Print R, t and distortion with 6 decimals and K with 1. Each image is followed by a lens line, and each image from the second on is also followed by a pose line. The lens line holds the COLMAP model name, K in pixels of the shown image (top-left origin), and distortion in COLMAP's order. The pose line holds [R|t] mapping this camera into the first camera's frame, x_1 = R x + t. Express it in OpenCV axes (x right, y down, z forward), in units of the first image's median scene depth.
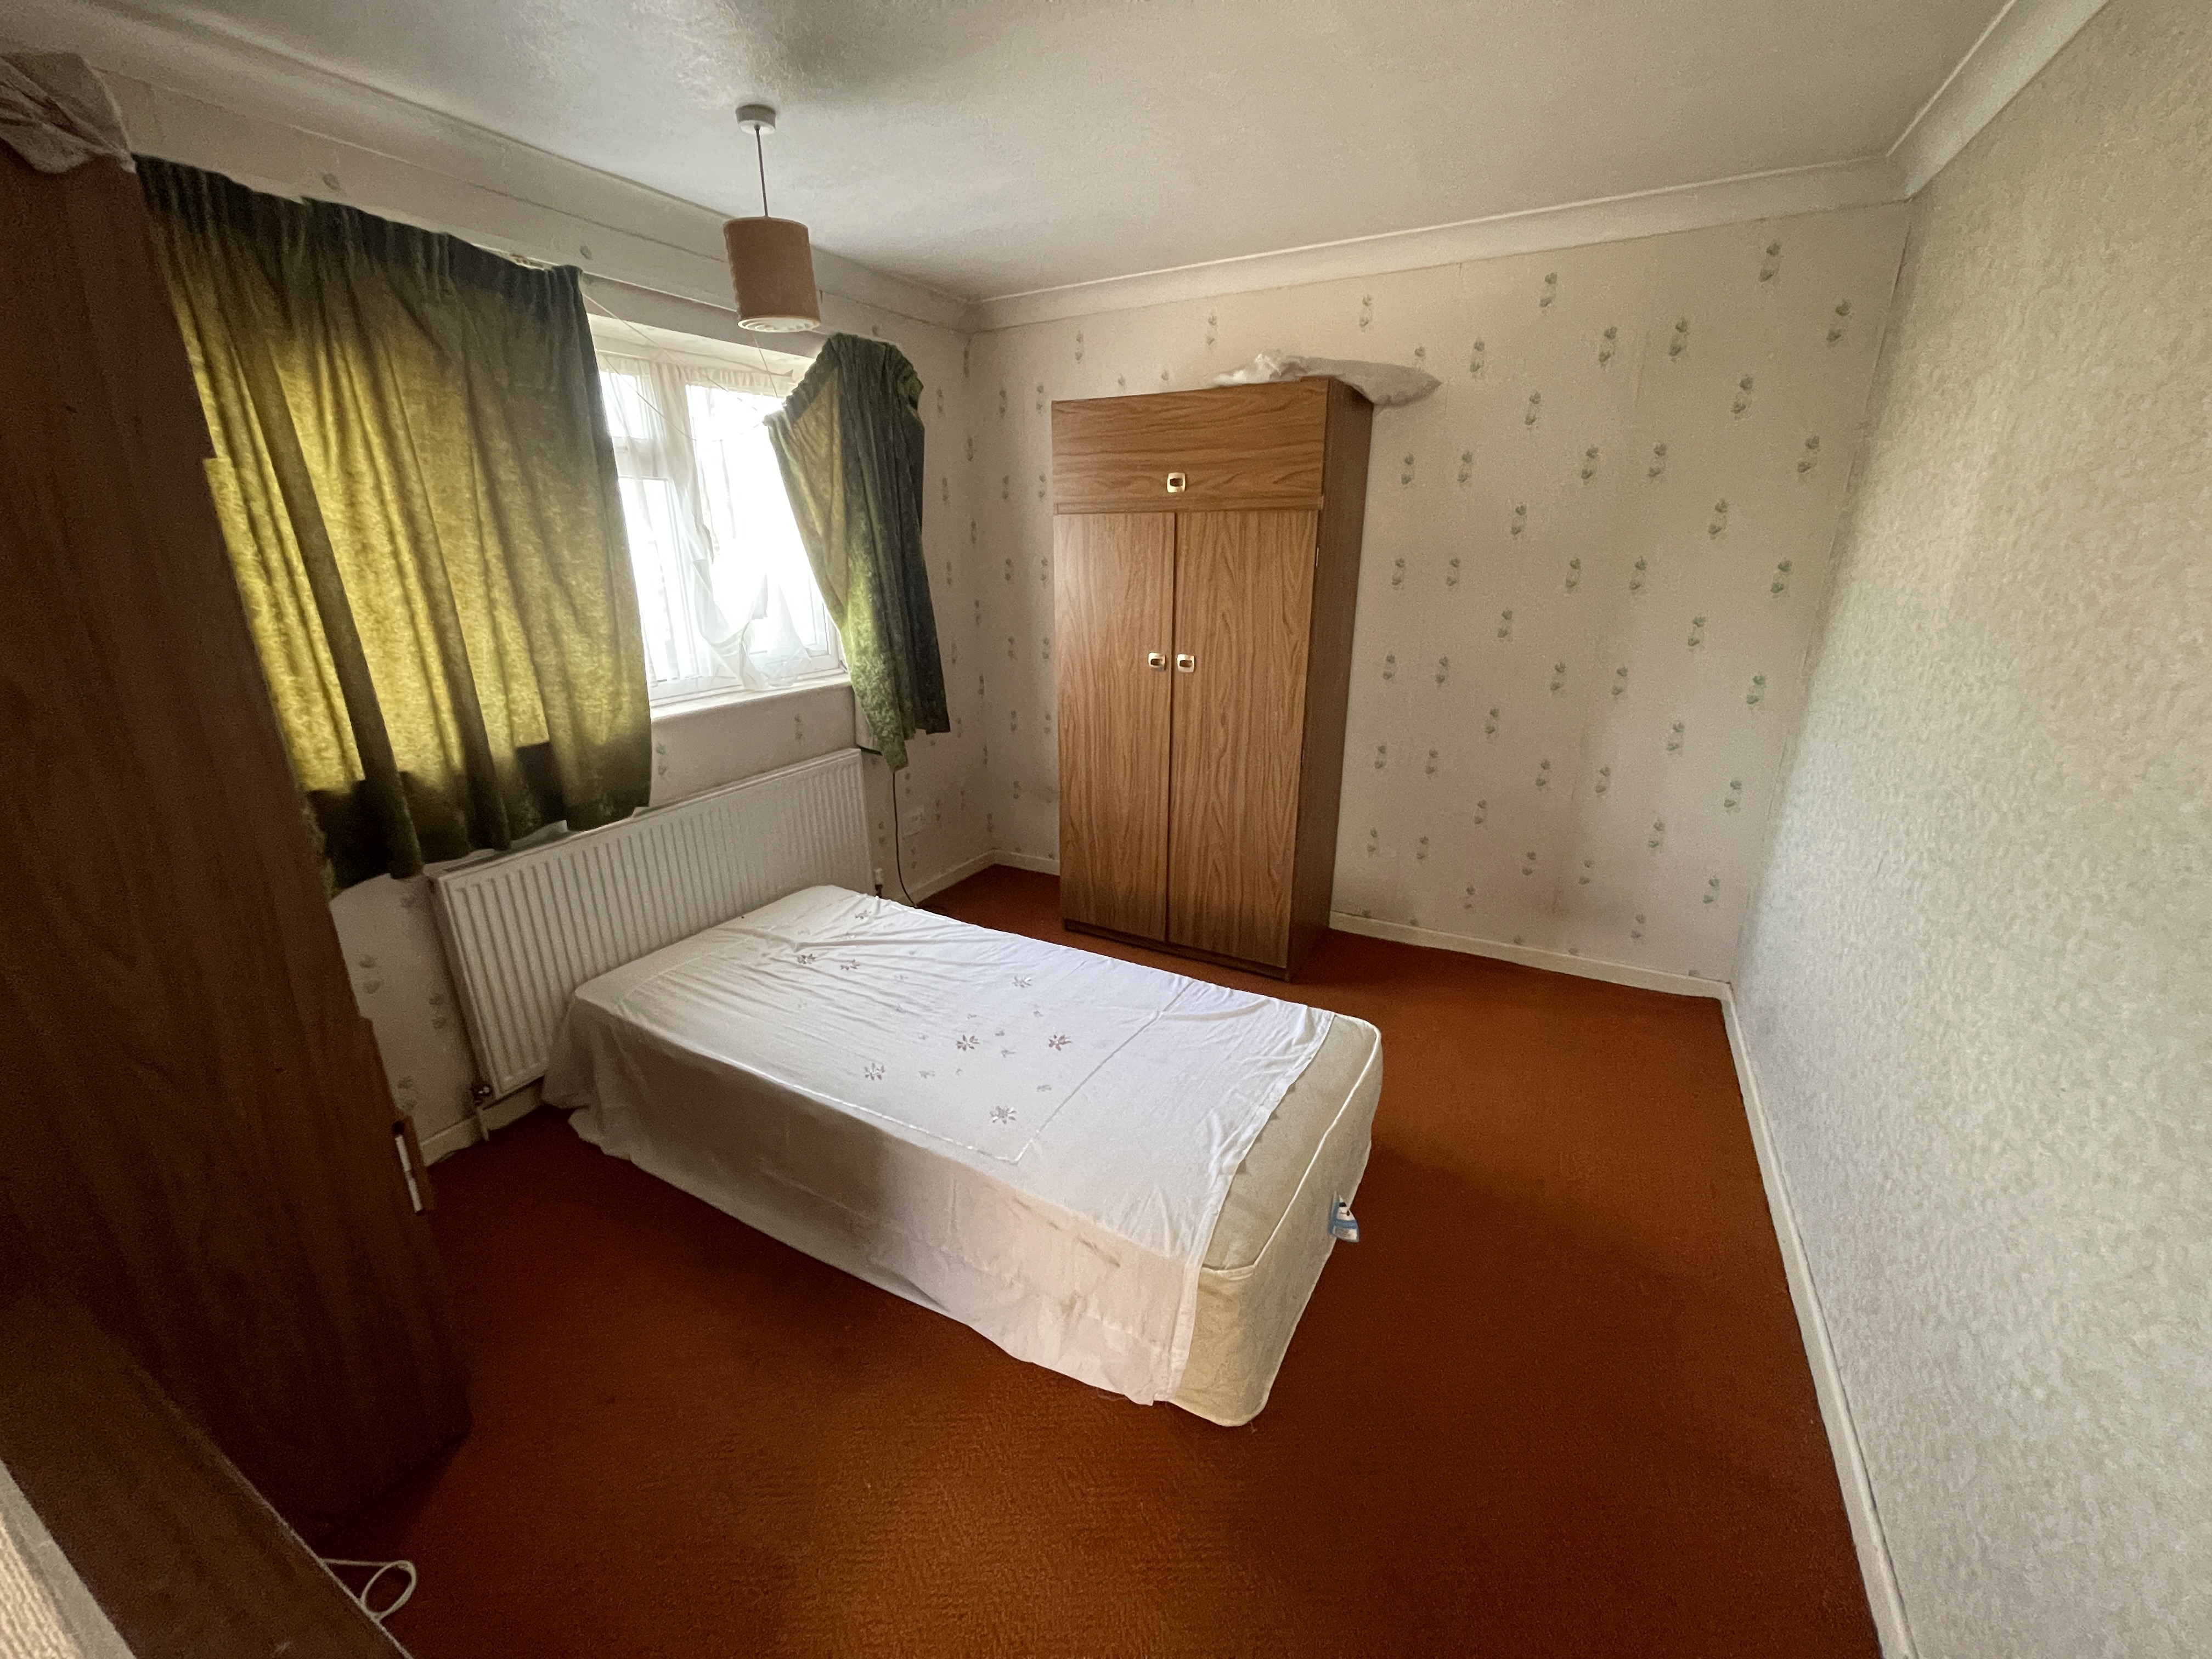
lens RADIAL K [[891.9, 0, 1095.6], [0, 891.9, 823.7], [0, 0, 1]] dist [-0.001405, 0.000035]
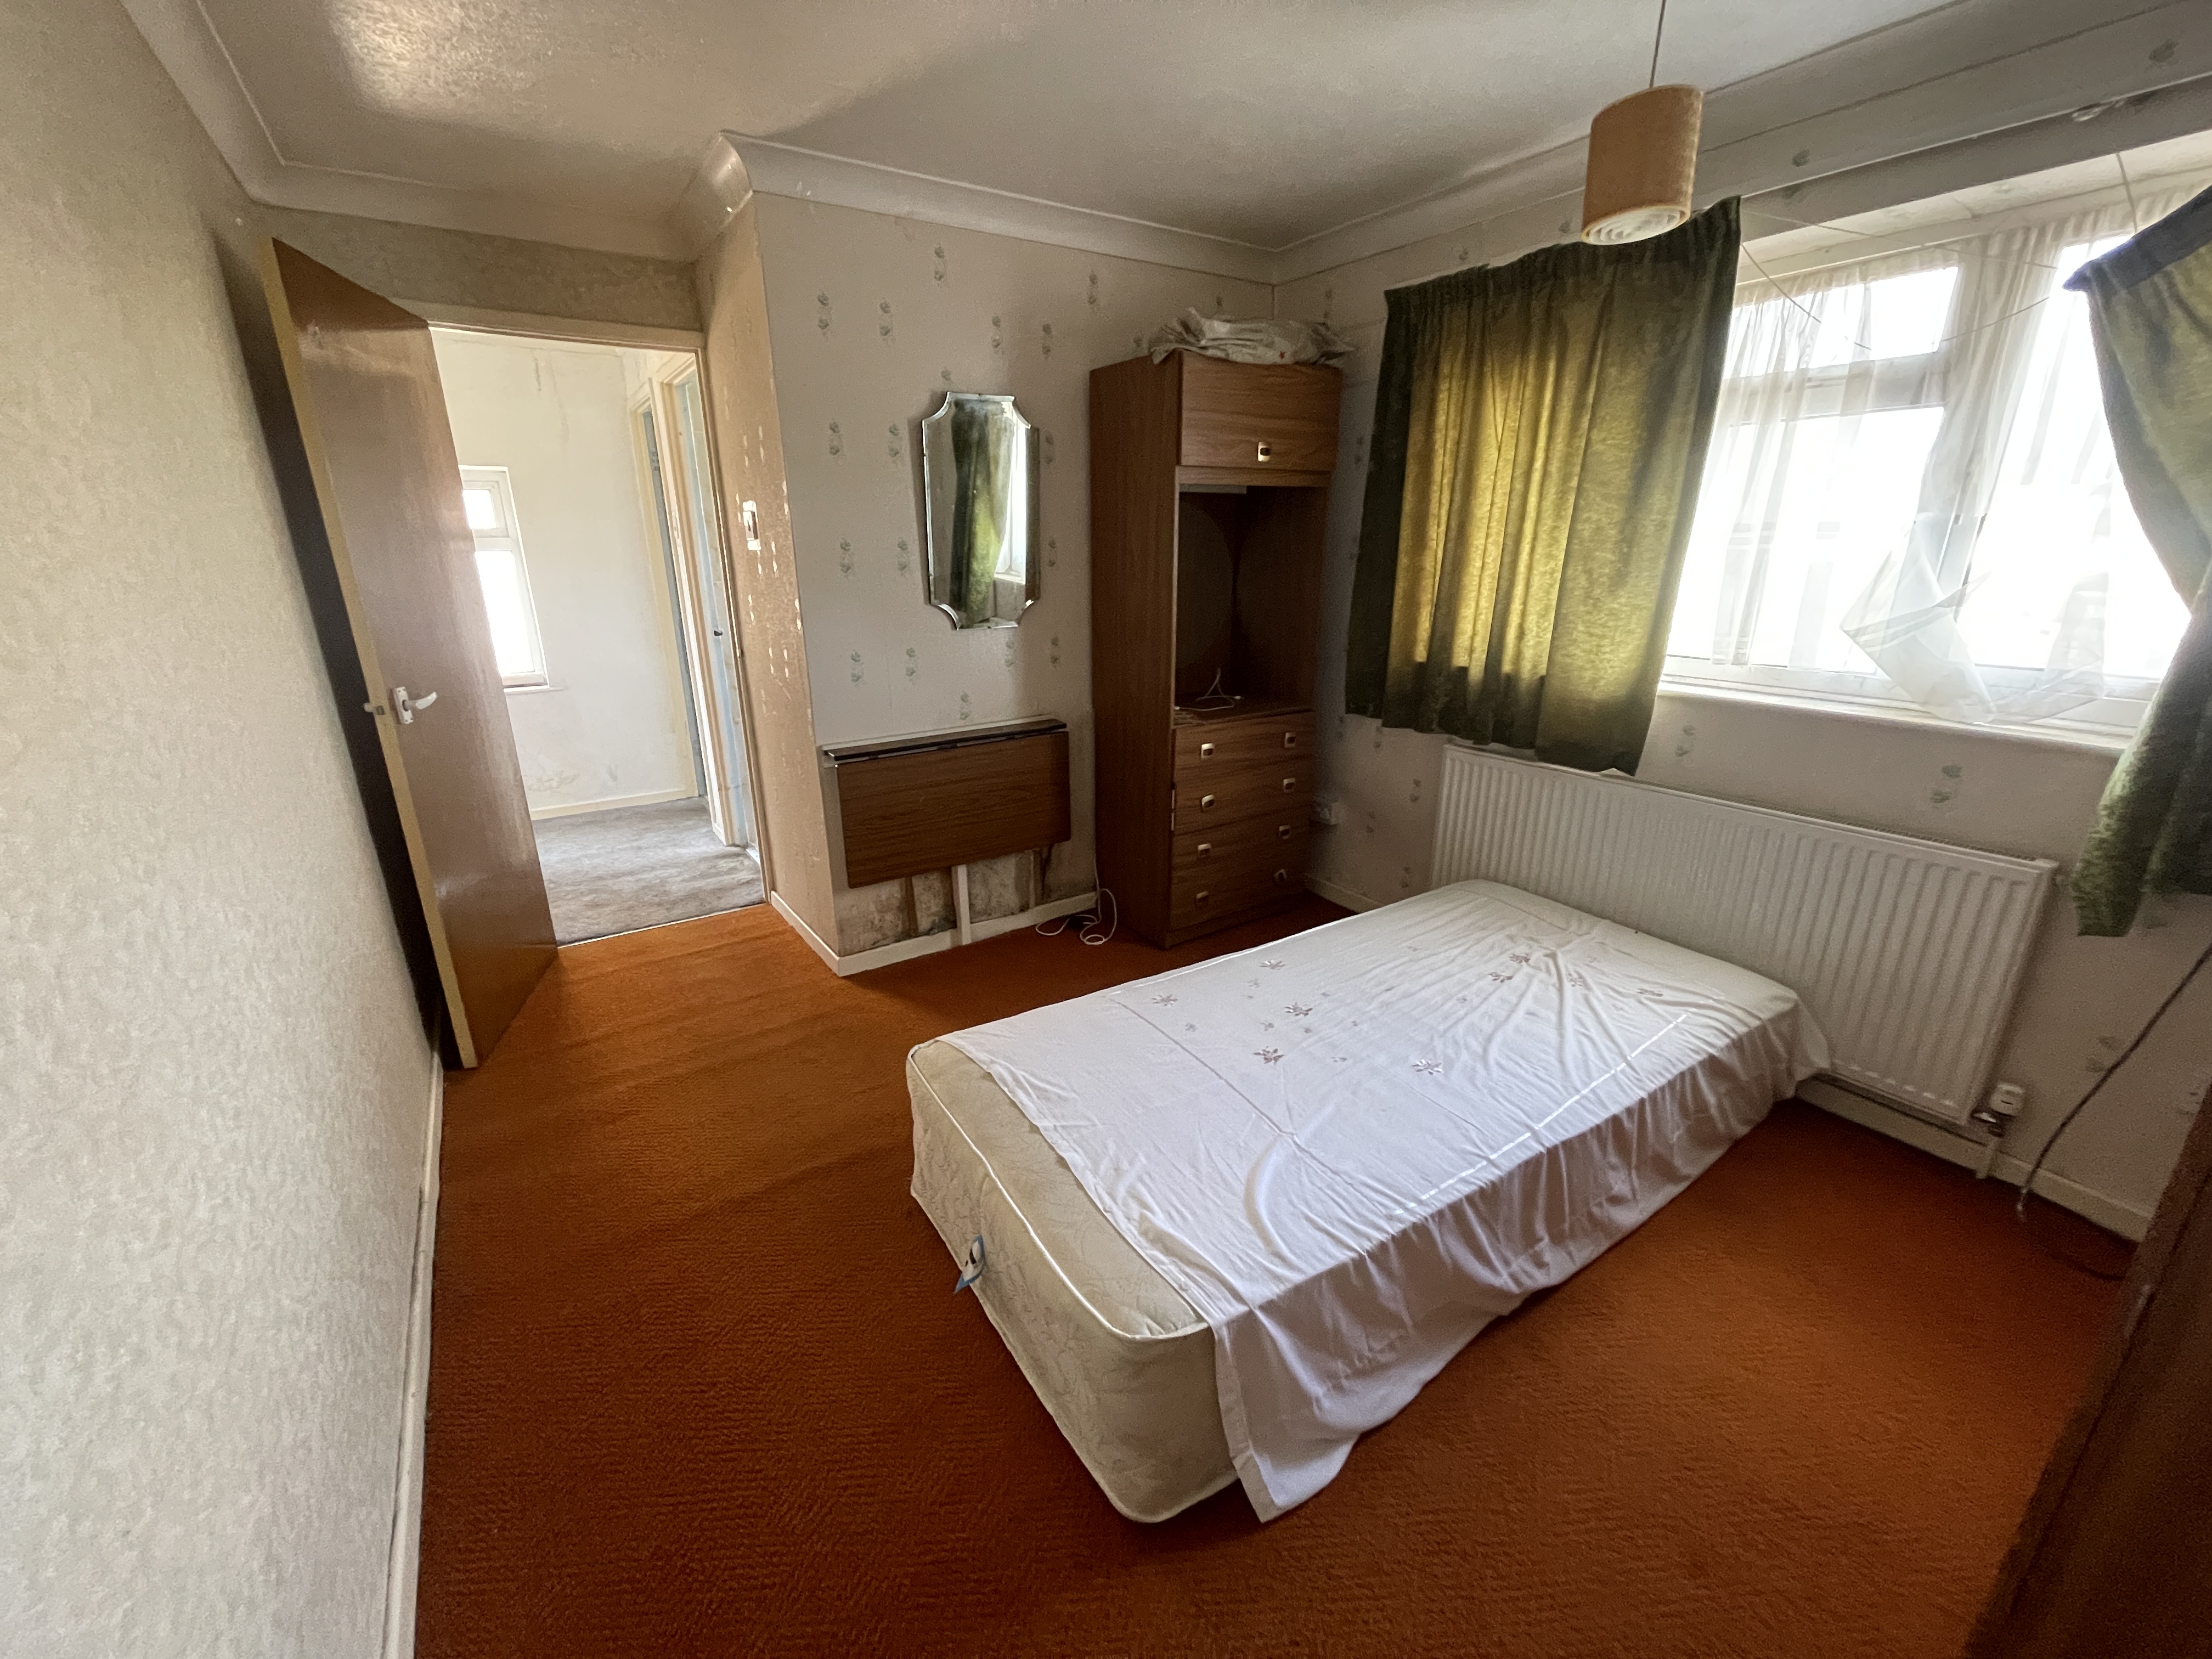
lens RADIAL K [[891.9, 0, 1095.6], [0, 891.9, 823.7], [0, 0, 1]] dist [-0.001405, 0.000035]
pose [[-0.475458, 0.281058, -0.833634, 0.687282], [-0.253907, 0.863428, 0.435917, -0.288079], [0.842301, 0.418925, -0.339161, 1.007323]]
